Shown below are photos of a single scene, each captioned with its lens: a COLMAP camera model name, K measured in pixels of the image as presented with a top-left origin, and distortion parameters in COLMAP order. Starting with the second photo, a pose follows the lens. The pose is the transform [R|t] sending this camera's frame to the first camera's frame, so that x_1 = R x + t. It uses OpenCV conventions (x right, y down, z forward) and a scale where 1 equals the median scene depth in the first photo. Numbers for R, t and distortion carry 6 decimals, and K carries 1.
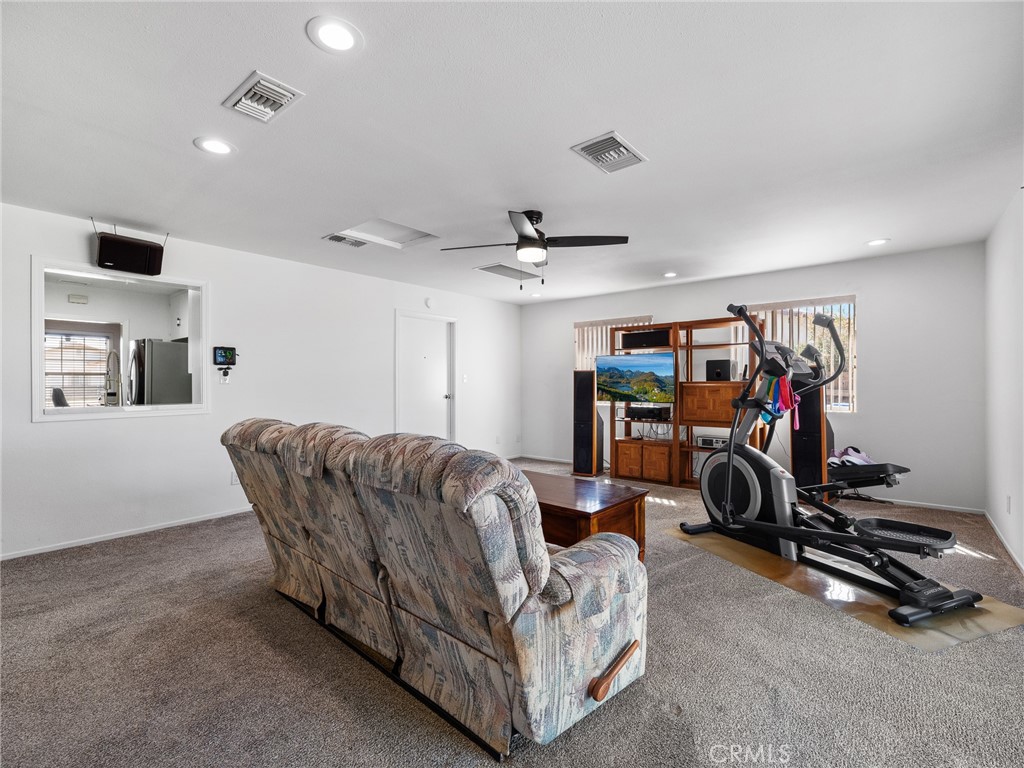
lens RADIAL K [[471.5, 0, 515.2], [0, 471.5, 377.4], [0, 0, 1]] dist [-0.002458, 0.001865]
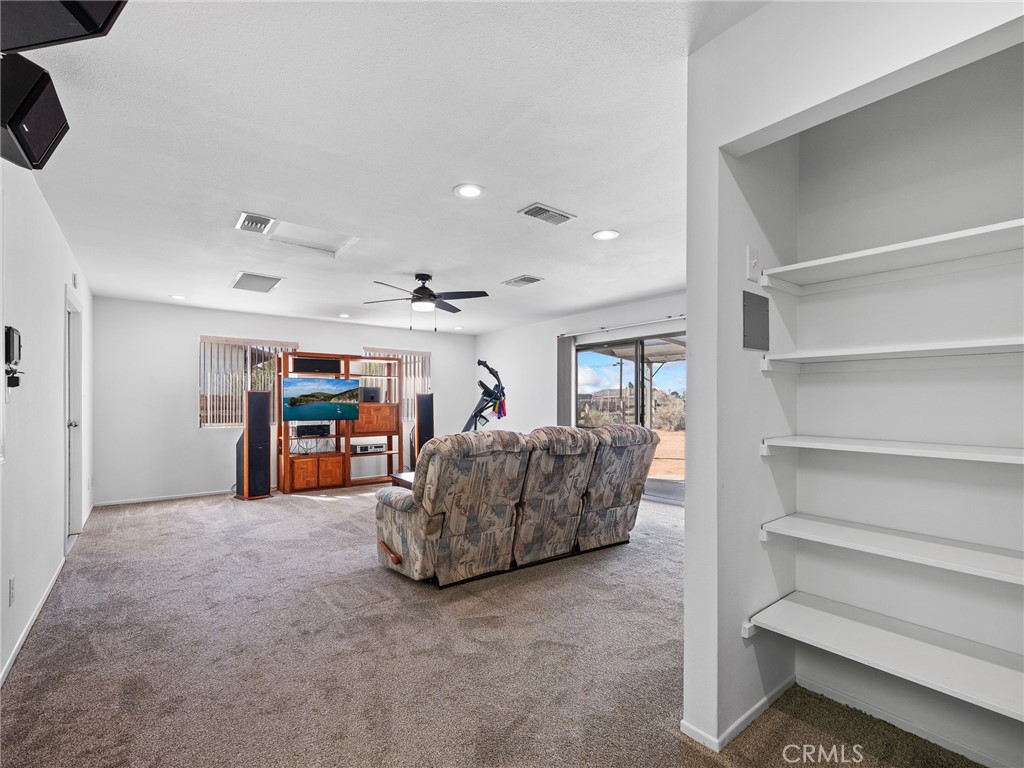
lens RADIAL K [[471.5, 0, 516.0], [0, 471.5, 403.0], [0, 0, 1]] dist [-0.002458, 0.001865]
pose [[0.219822, 0.000660, 0.975540, -0.760965], [-0.005019, 0.999987, 0.000454, 0.006340], [-0.975527, -0.004996, 0.219823, 0.285792]]
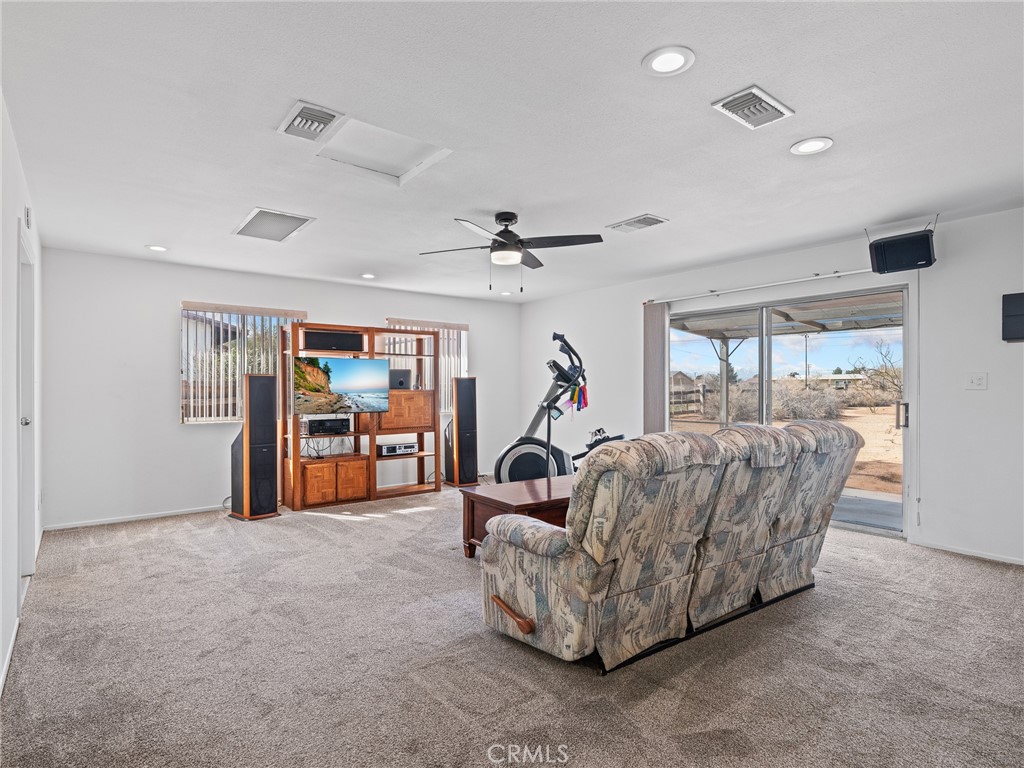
lens RADIAL K [[551.0, 0, 520.8], [0, 551.0, 388.8], [0, 0, 1]] dist [-0.001876, 0.000161]
pose [[0.208989, 0.000266, 0.977918, -0.671127], [-0.003088, 0.999995, 0.000387, 0.005274], [-0.977913, -0.003100, 0.208989, 0.464593]]
